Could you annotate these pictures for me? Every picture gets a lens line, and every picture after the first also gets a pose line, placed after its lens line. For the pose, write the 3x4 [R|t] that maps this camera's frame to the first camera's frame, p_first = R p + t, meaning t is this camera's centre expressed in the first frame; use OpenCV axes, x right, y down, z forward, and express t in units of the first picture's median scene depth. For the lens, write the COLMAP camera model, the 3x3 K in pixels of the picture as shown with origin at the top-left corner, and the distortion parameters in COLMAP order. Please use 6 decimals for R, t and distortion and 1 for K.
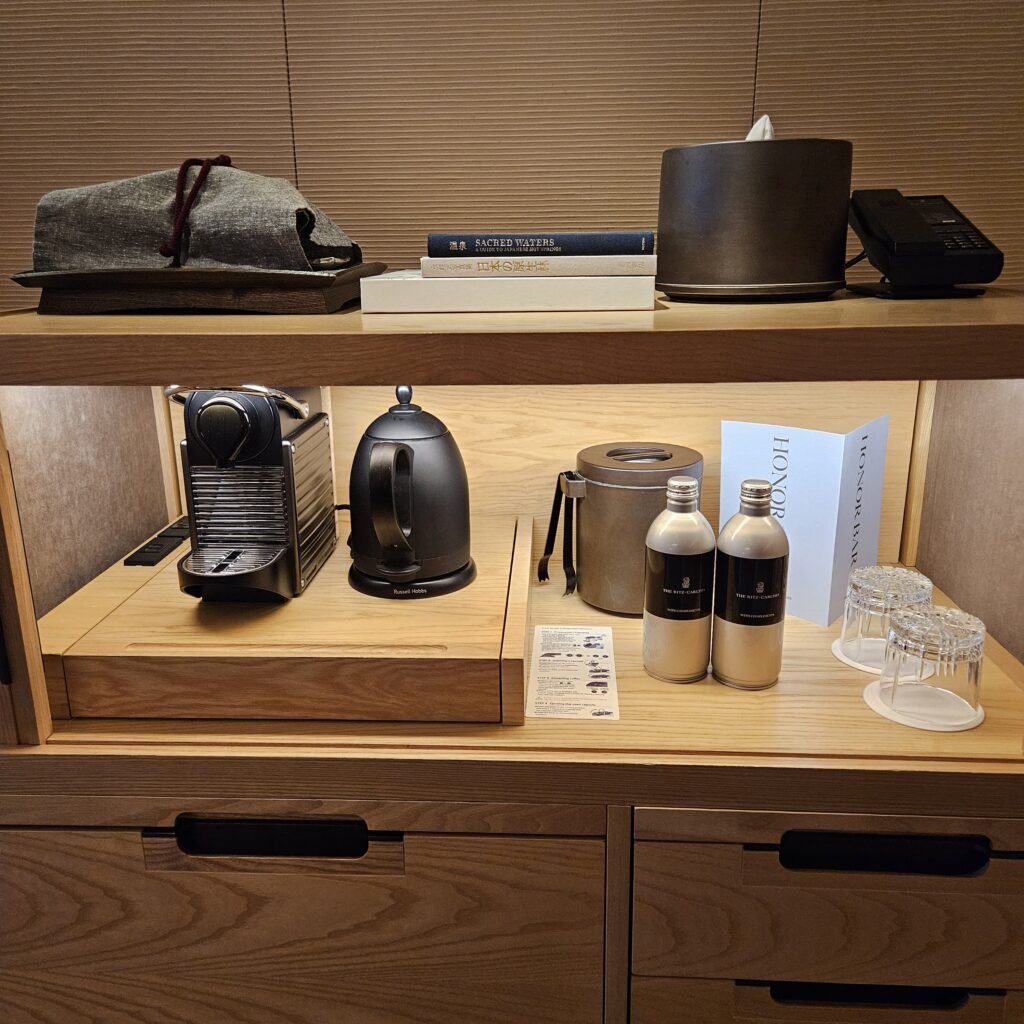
lens RADIAL K [[930.3, 0, 513.7], [0, 930.3, 507.1], [0, 0, 1]] dist [0.031995, 0.000000]
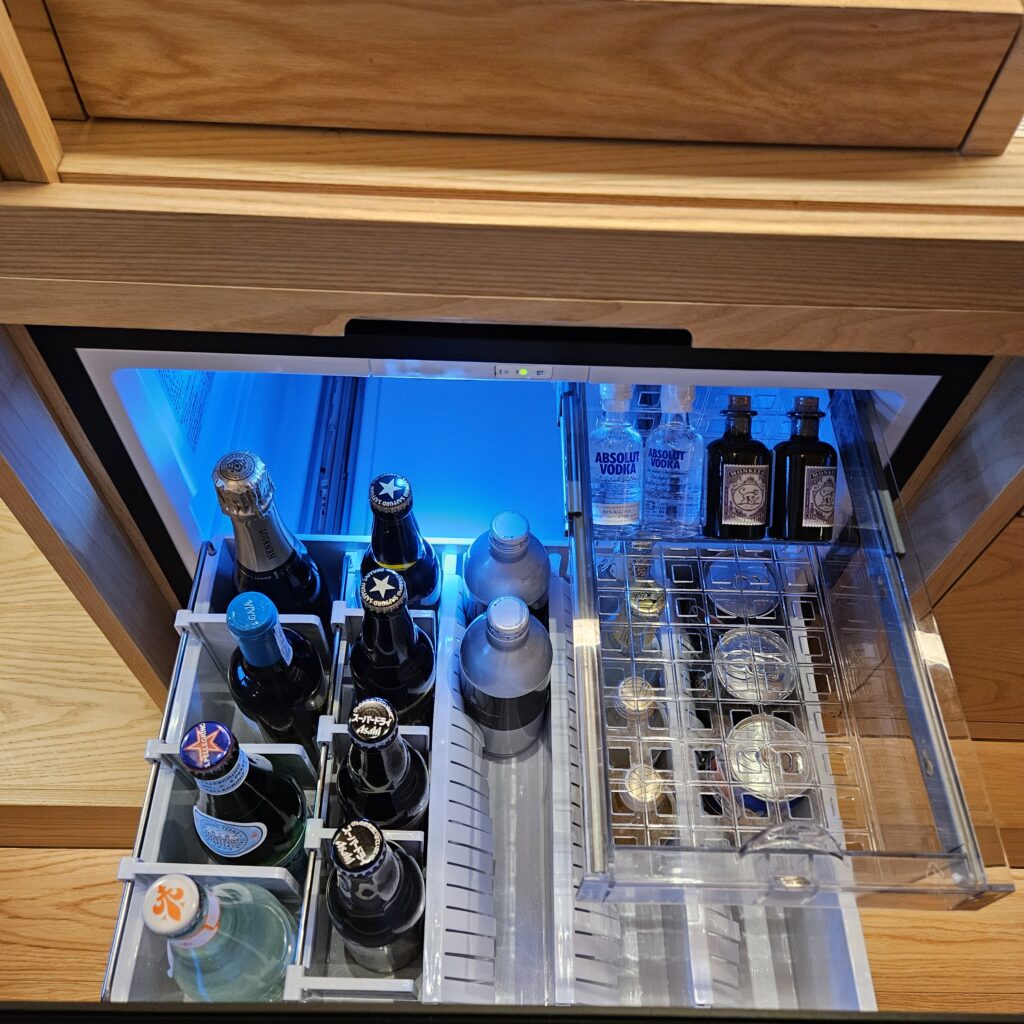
lens RADIAL K [[930.3, 0, 513.6], [0, 930.3, 511.3], [0, 0, 1]] dist [0.031995, 0.000000]
pose [[0.997572, -0.011658, 0.068661, -0.293575], [-0.034780, 0.770759, 0.636177, 0.064275], [-0.060338, -0.637021, 0.768482, 0.491647]]
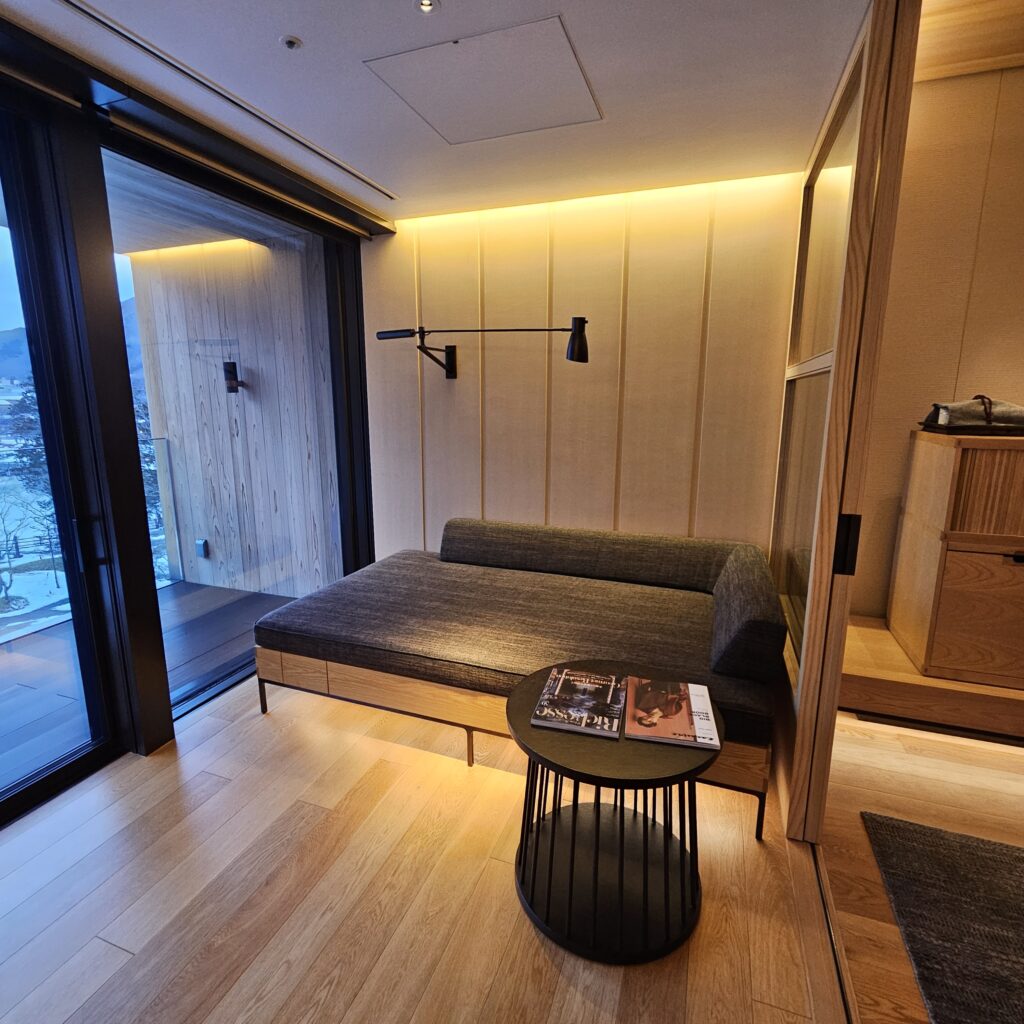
lens RADIAL K [[560.7, 0, 507.8], [0, 560.7, 510.6], [0, 0, 1]] dist [-0.001148, -0.003265]
pose [[0.957399, 0.069010, -0.280400, -1.796012], [-0.089160, 0.994224, -0.059737, 0.480262], [0.274658, 0.082193, 0.958022, -2.005226]]
